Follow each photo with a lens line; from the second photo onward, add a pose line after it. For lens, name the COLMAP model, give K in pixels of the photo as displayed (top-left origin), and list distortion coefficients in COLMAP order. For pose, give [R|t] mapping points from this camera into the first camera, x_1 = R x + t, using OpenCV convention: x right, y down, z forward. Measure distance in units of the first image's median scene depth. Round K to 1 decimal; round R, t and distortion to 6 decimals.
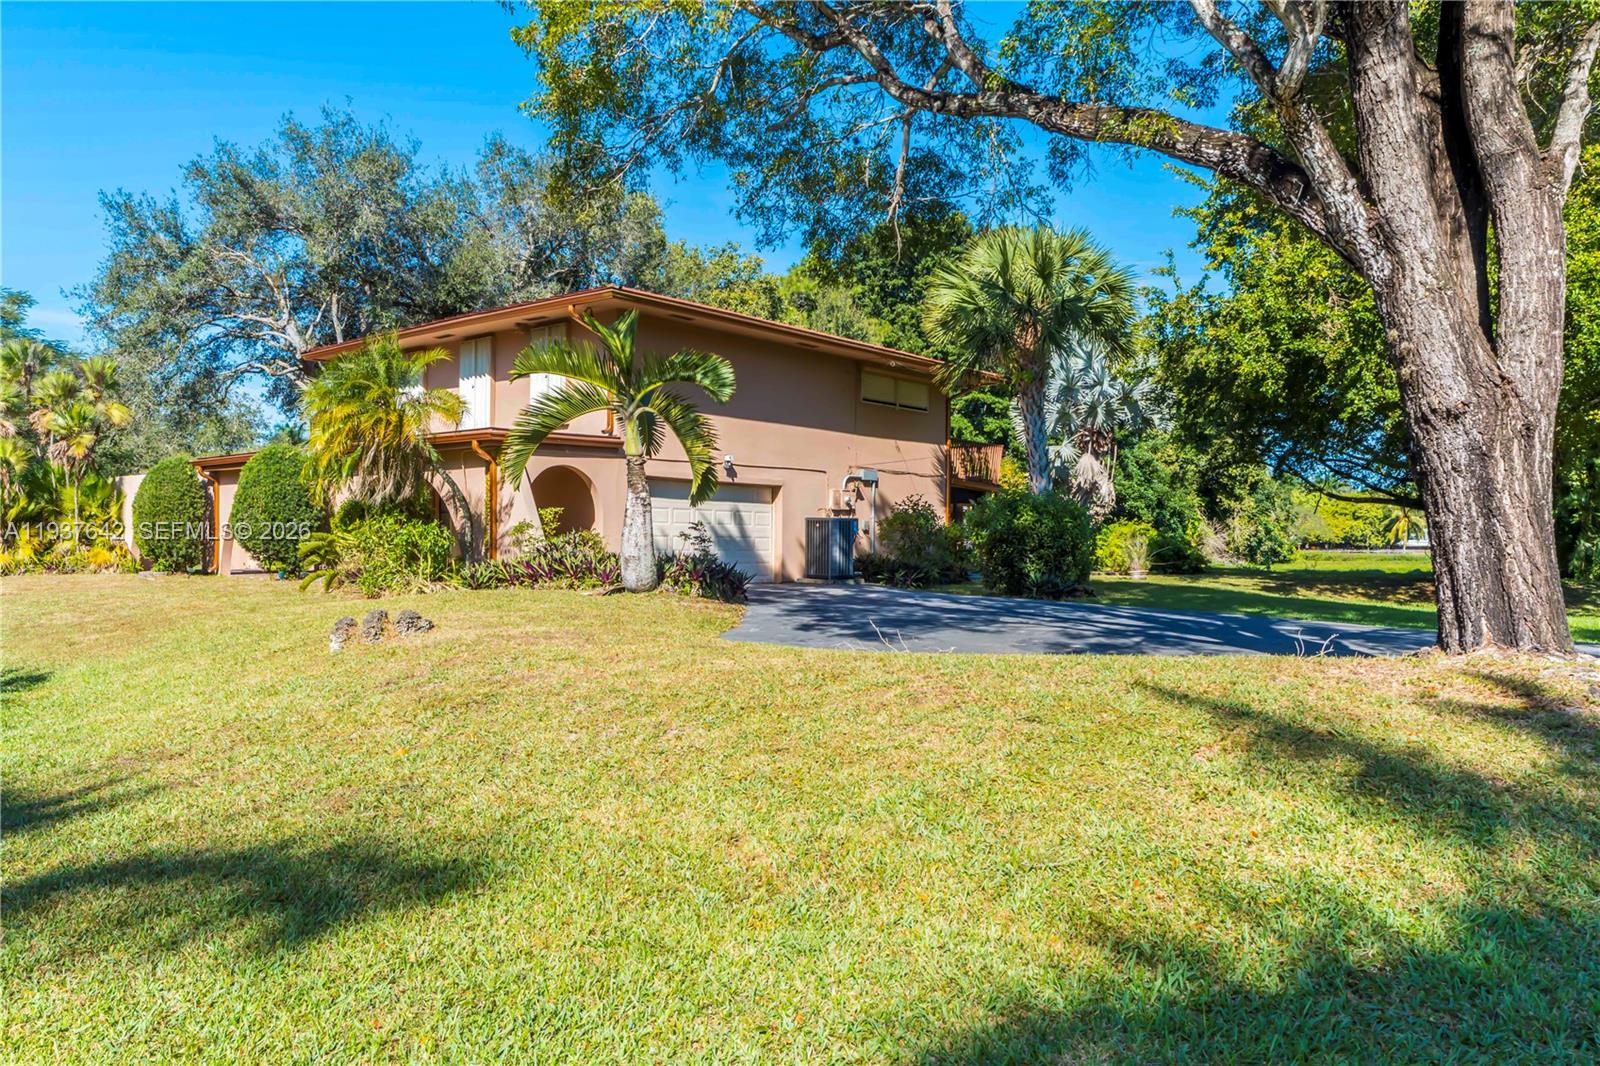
lens RADIAL K [[1152.2, 0, 796.0], [0, 1152.2, 537.5], [0, 0, 1]] dist [0.001387, -0.009697]
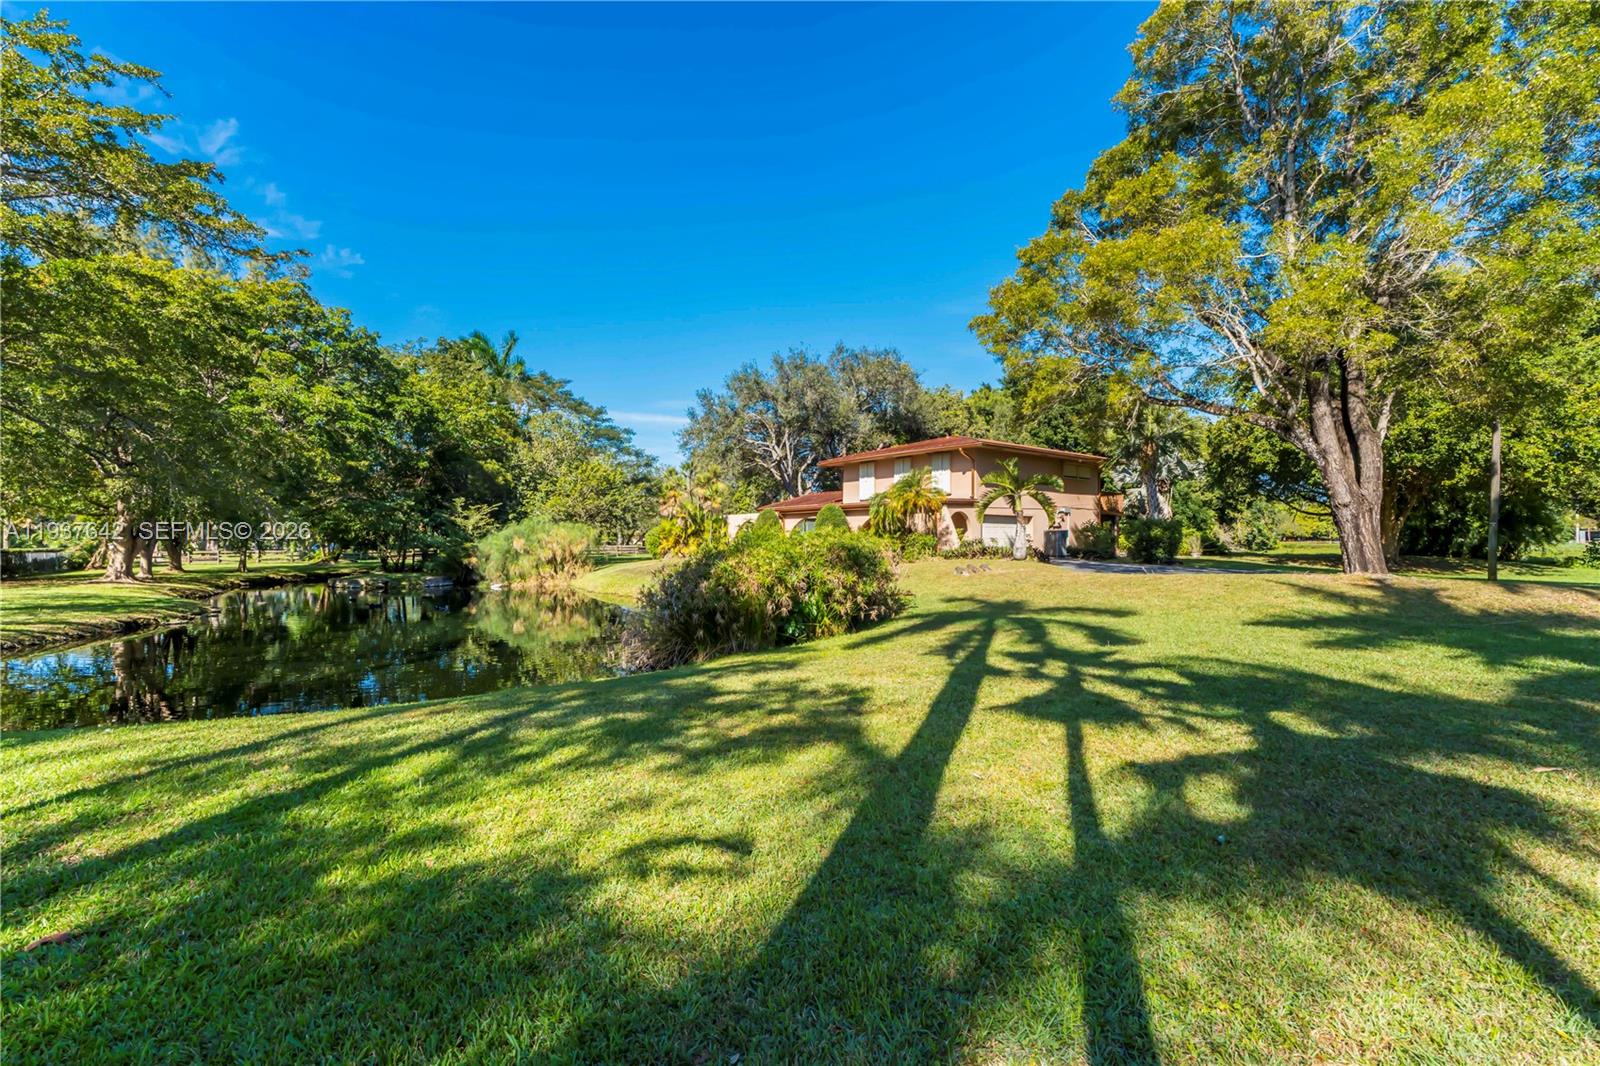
lens RADIAL K [[700.7, 0, 790.5], [0, 700.7, 527.3], [0, 0, 1]] dist [0.019522, 0.001864]
pose [[0.981775, -0.011525, -0.189699, -0.219729], [0.009034, 0.999861, -0.013993, -0.008326], [0.189834, 0.012024, 0.981743, -0.466012]]
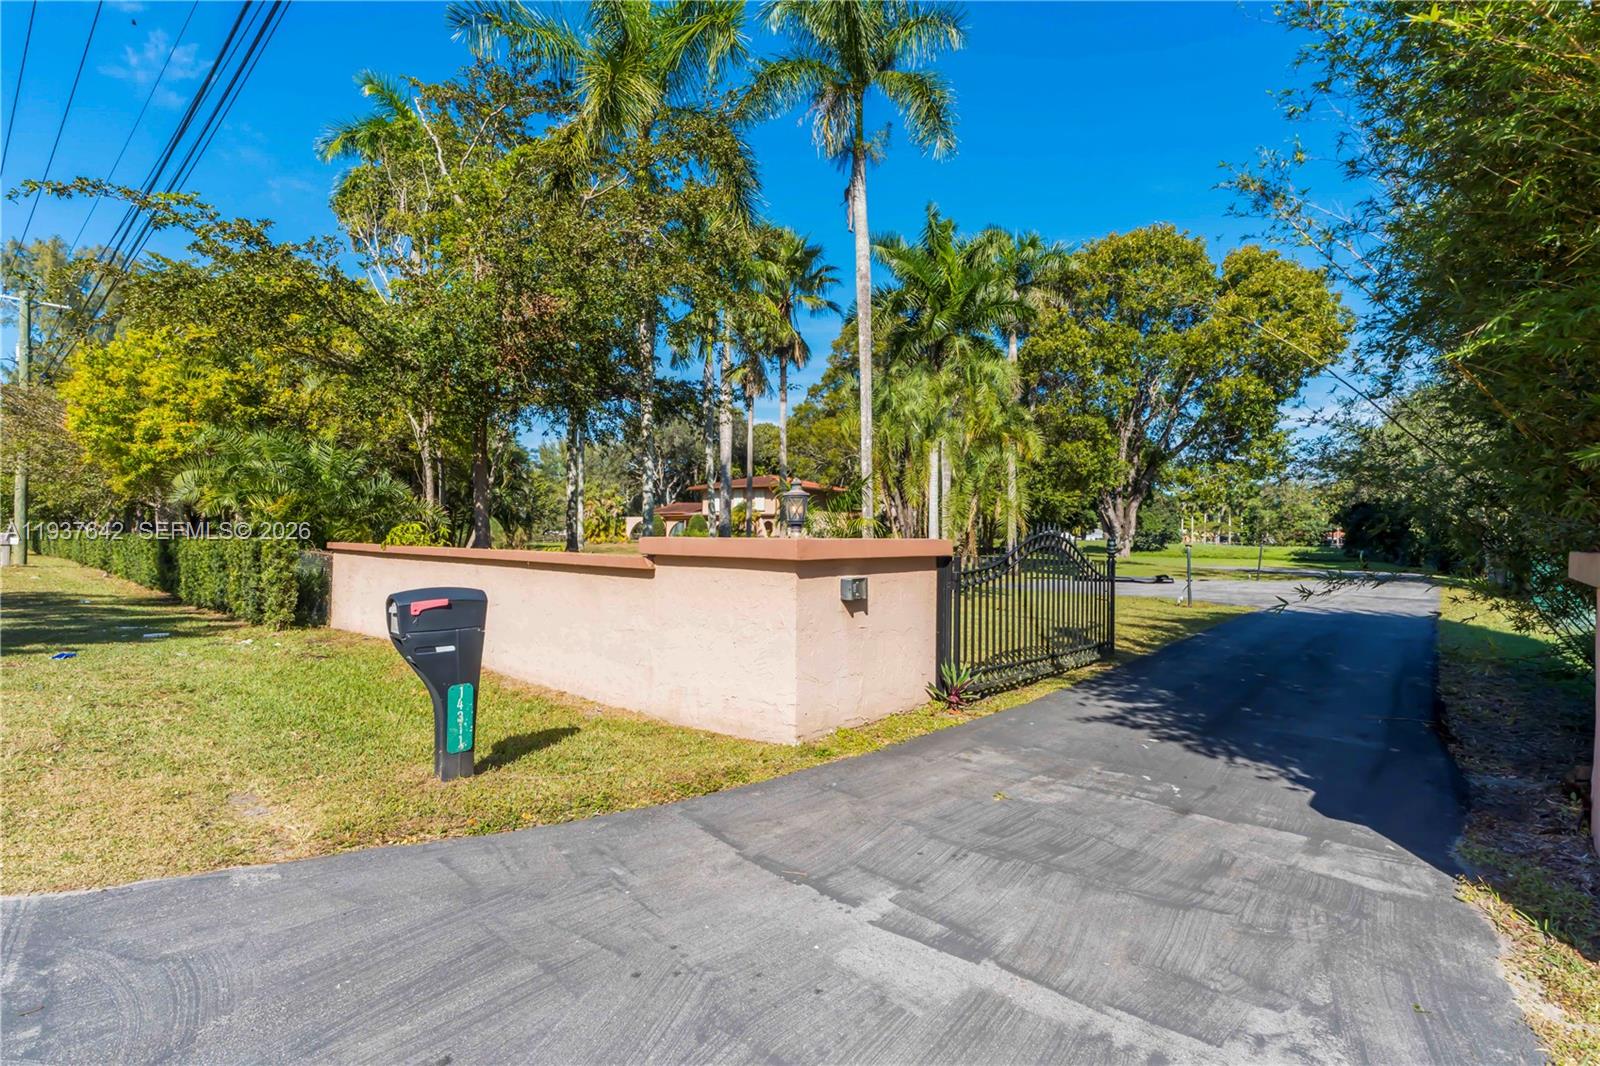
lens RADIAL K [[700.7, 0, 804.1], [0, 700.7, 523.5], [0, 0, 1]] dist [0.019522, 0.001864]
pose [[0.998398, 0.010087, 0.055676, -0.167647], [-0.009640, 0.999919, -0.008299, -0.023913], [-0.055755, 0.007749, 0.998414, -1.512029]]
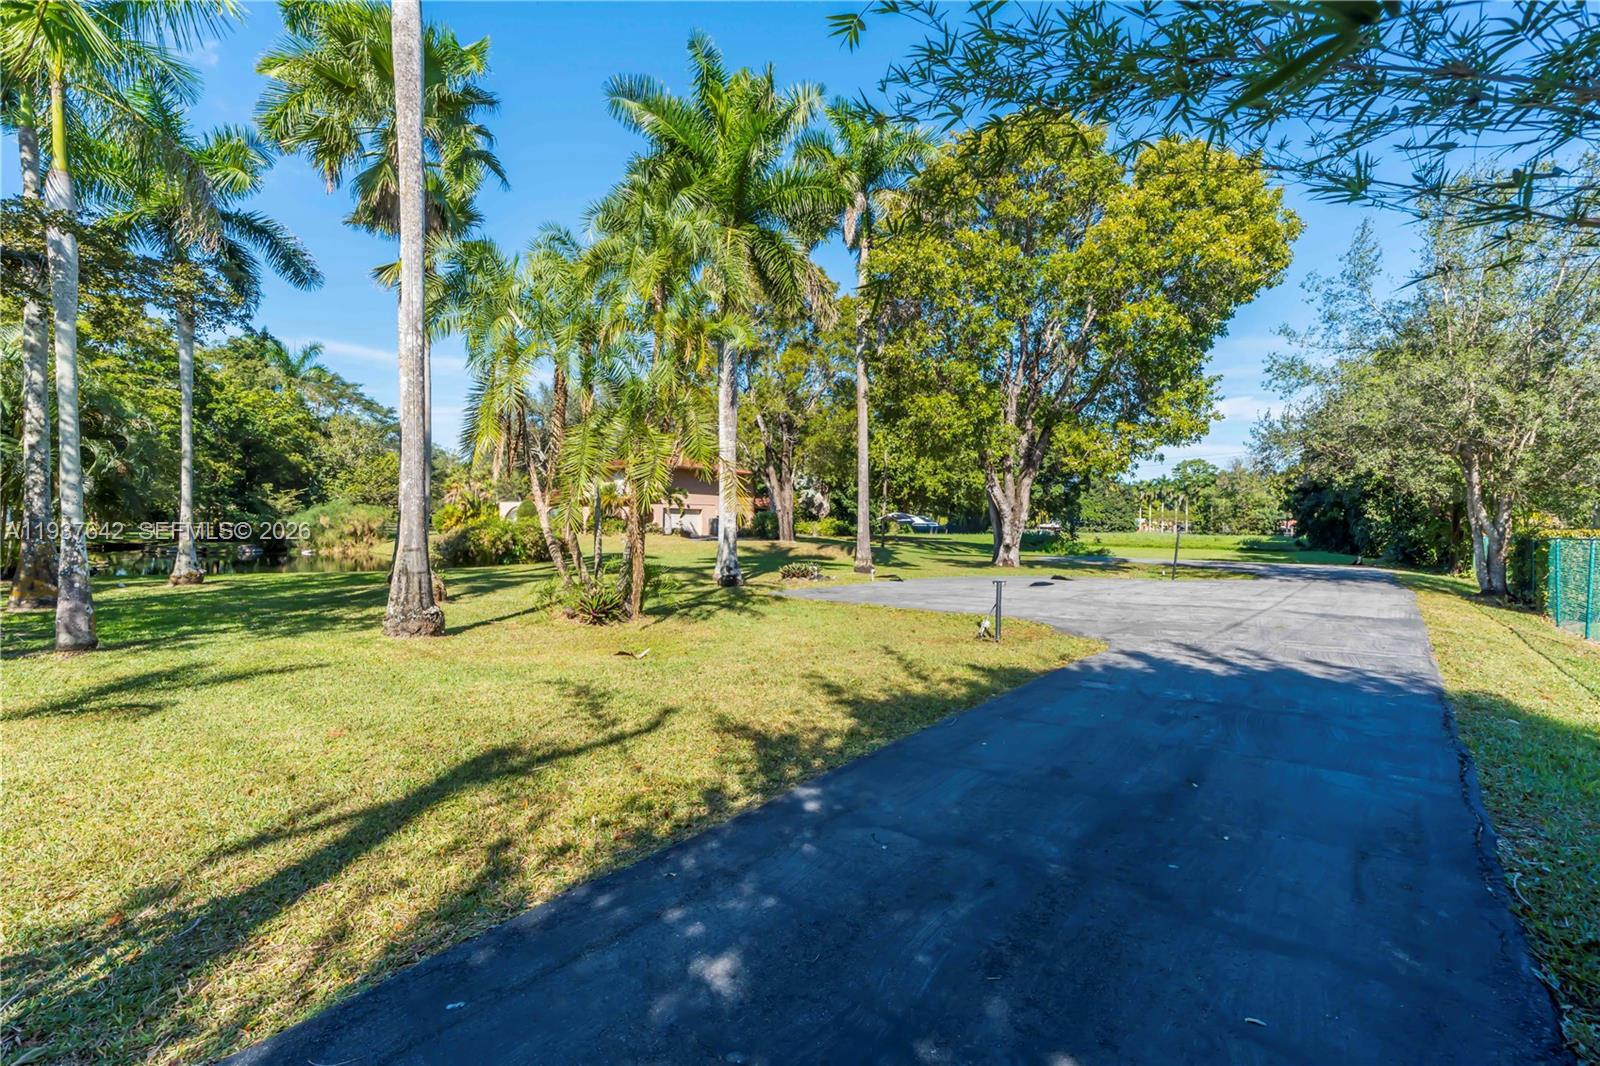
lens RADIAL K [[700.7, 0, 794.9], [0, 700.7, 524.5], [0, 0, 1]] dist [0.019522, 0.001864]
pose [[0.996240, 0.009408, 0.086119, 0.086946], [-0.010100, 0.999920, 0.007604, -0.017571], [-0.086041, -0.008446, 0.996256, -1.239545]]
